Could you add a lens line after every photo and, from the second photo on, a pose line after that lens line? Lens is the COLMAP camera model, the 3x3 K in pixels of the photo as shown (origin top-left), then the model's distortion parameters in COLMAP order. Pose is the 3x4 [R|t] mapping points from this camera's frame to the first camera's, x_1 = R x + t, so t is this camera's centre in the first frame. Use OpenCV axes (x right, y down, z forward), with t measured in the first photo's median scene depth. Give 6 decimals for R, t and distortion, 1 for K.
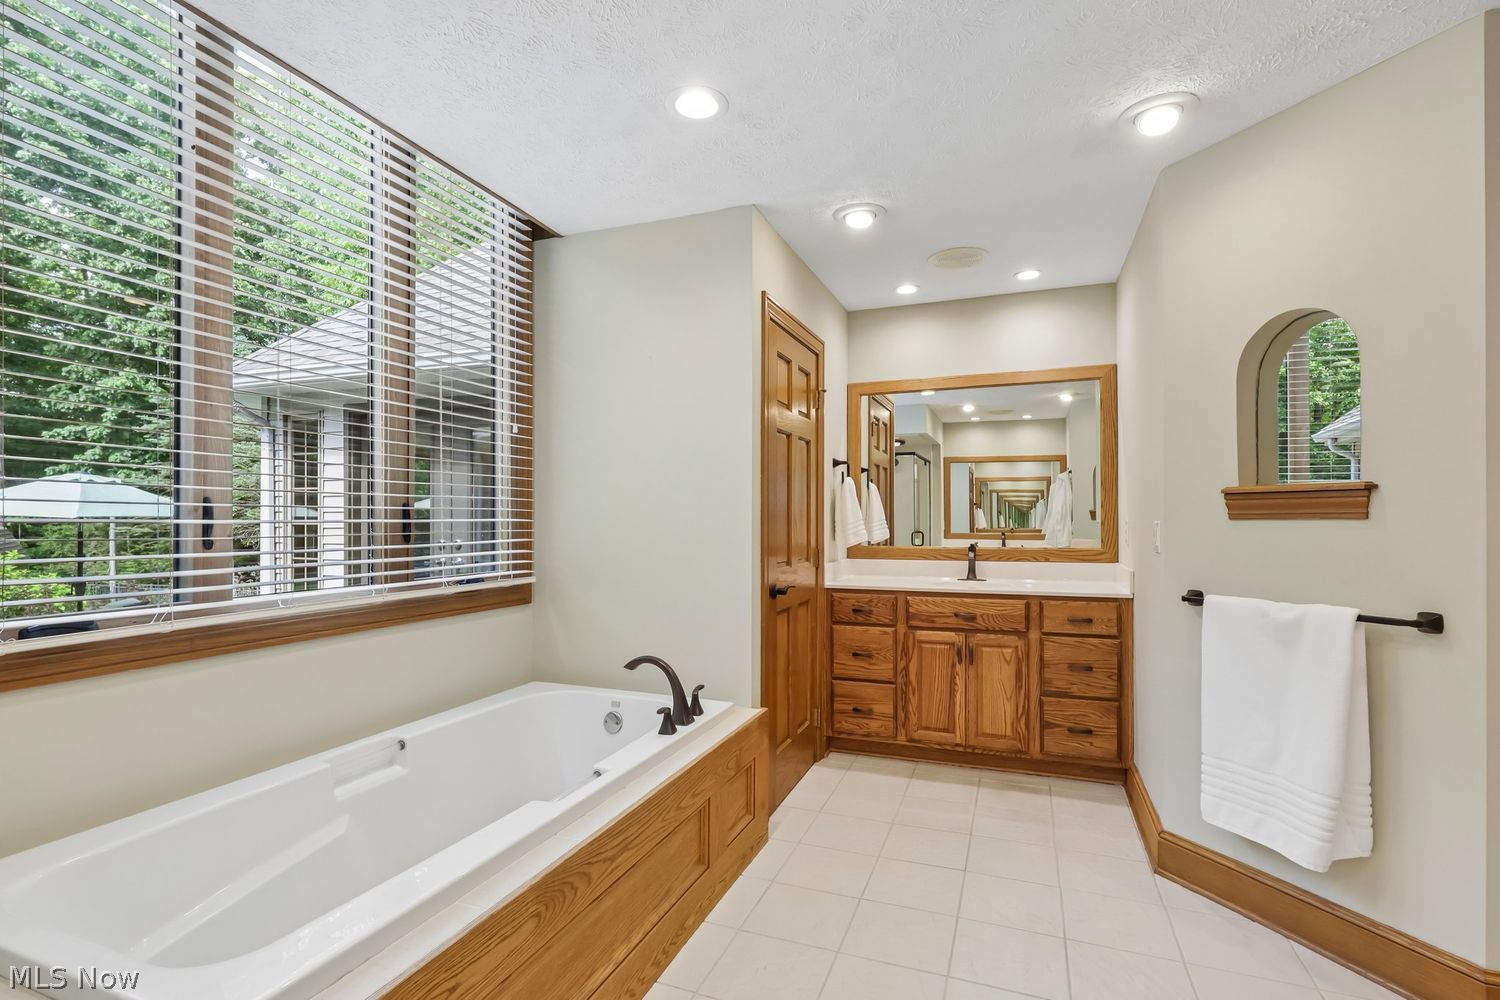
lens RADIAL K [[715.2, 0, 745.5], [0, 715.2, 512.7], [0, 0, 1]] dist [-0.003000, 0.002209]
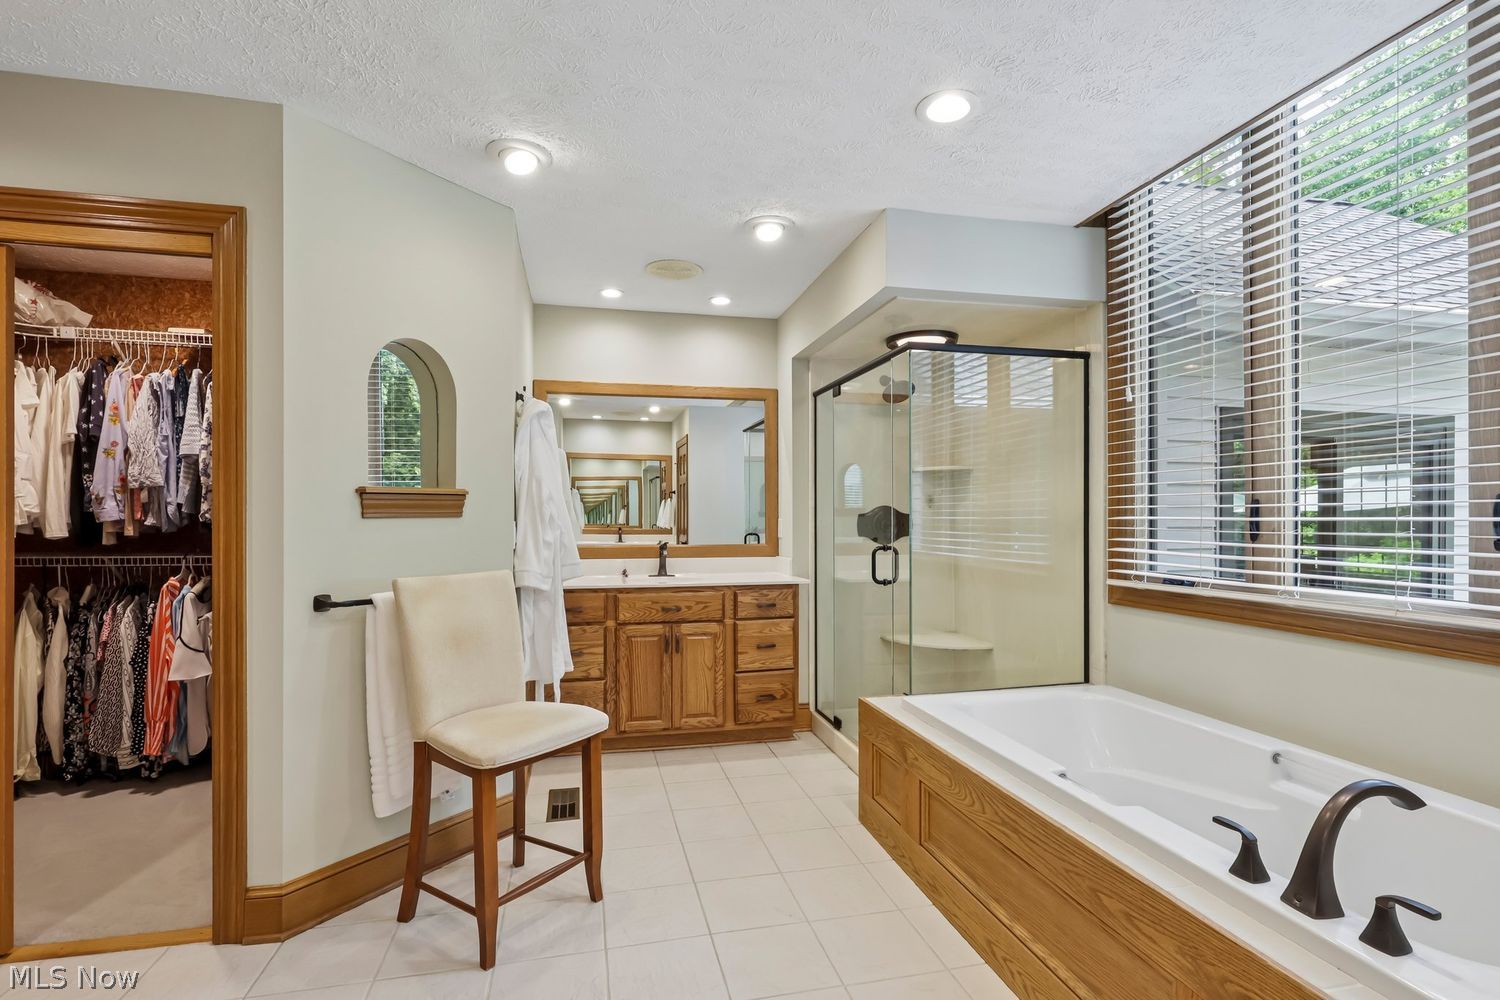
lens RADIAL K [[715.2, 0, 737.8], [0, 715.2, 506.4], [0, 0, 1]] dist [-0.003000, 0.002209]
pose [[-0.836567, -0.004002, -0.547850, 0.377989], [0.009179, 0.999731, -0.021321, 0.004710], [0.547788, -0.022865, -0.836305, 0.836568]]
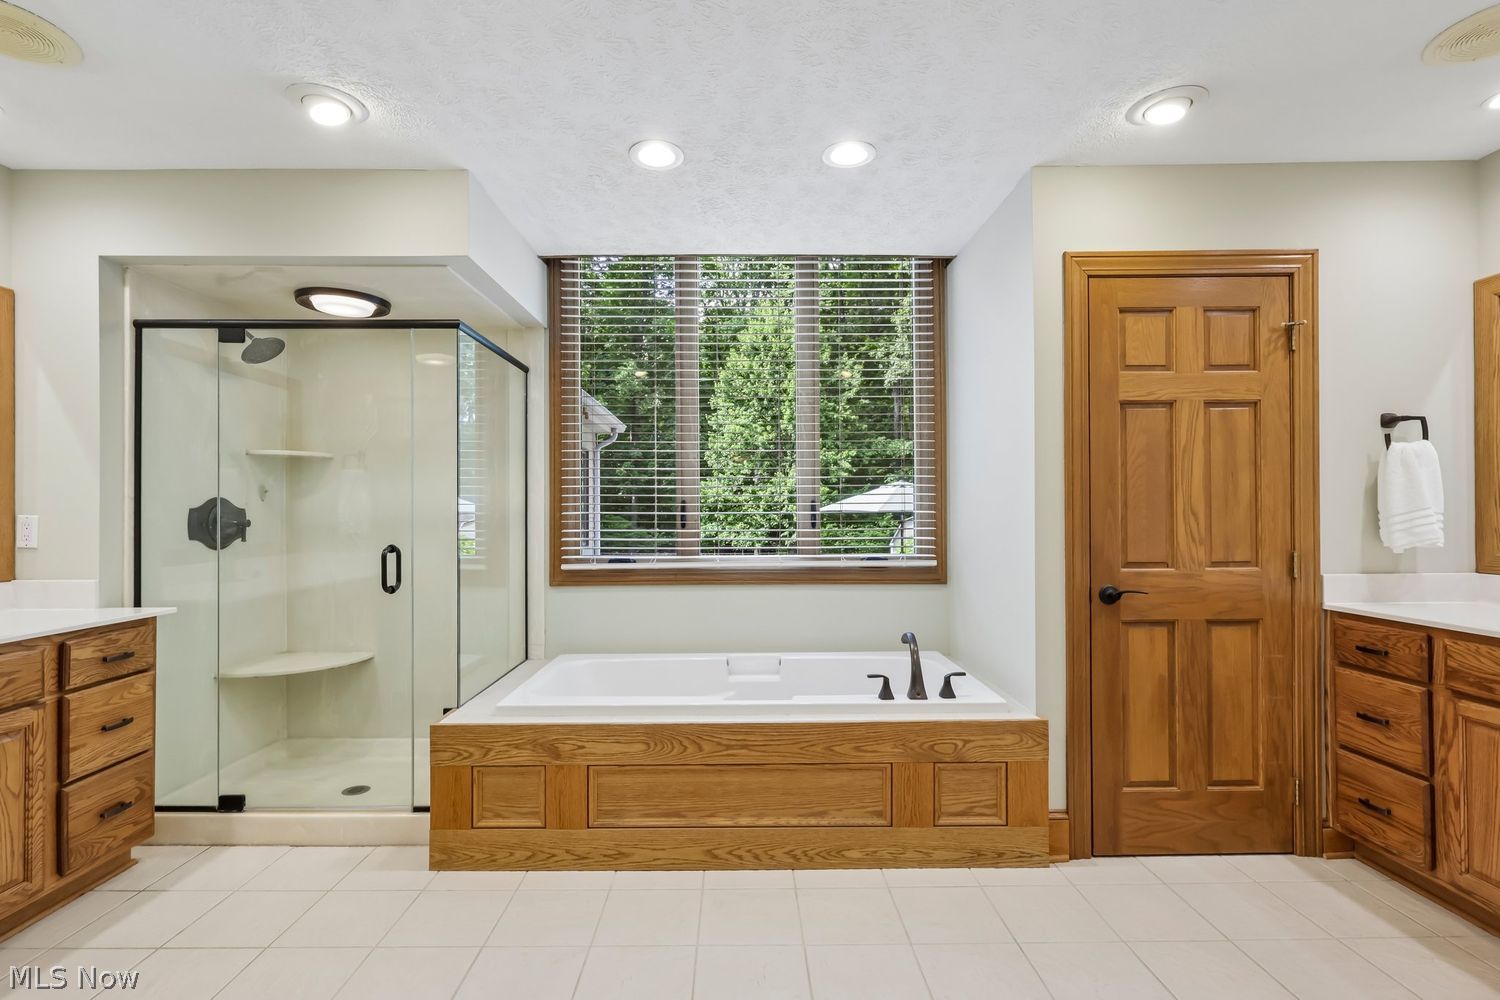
lens RADIAL K [[715.2, 0, 742.9], [0, 715.2, 502.6], [0, 0, 1]] dist [-0.003000, 0.002209]
pose [[0.360572, -0.014105, -0.932625, 0.572533], [0.012821, 0.999866, -0.010165, 0.003354], [0.932643, -0.008292, 0.360704, 0.248764]]
